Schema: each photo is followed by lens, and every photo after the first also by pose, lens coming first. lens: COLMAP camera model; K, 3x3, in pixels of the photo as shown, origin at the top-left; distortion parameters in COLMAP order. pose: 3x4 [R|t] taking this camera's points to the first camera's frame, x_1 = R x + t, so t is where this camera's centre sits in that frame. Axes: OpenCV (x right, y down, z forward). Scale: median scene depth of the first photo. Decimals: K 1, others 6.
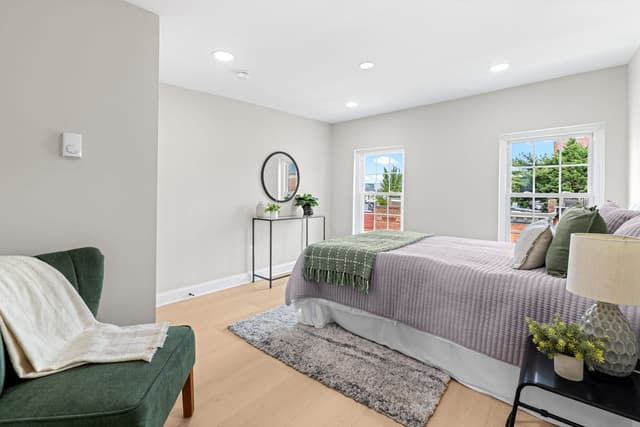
lens RADIAL K [[280.2, 0, 320.4], [0, 280.2, 199.9], [0, 0, 1]] dist [-0.001853, -0.000303]
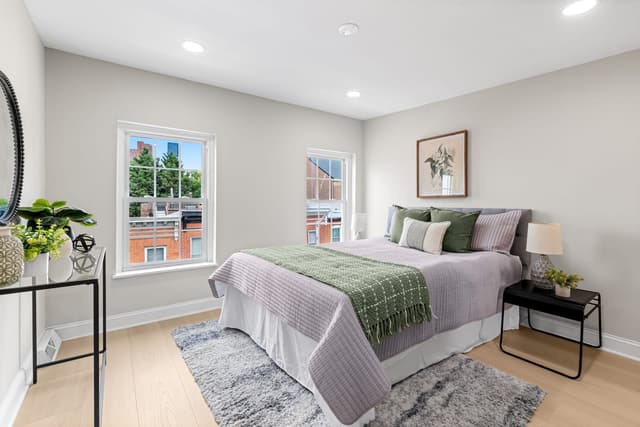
lens RADIAL K [[280.2, 0, 320.4], [0, 280.2, 199.9], [0, 0, 1]] dist [-0.001853, -0.000303]
pose [[0.261007, -0.003728, 0.965330, -0.141445], [0.017526, 0.999846, -0.000877, -0.005630], [-0.965178, 0.017148, 0.261032, 0.210151]]
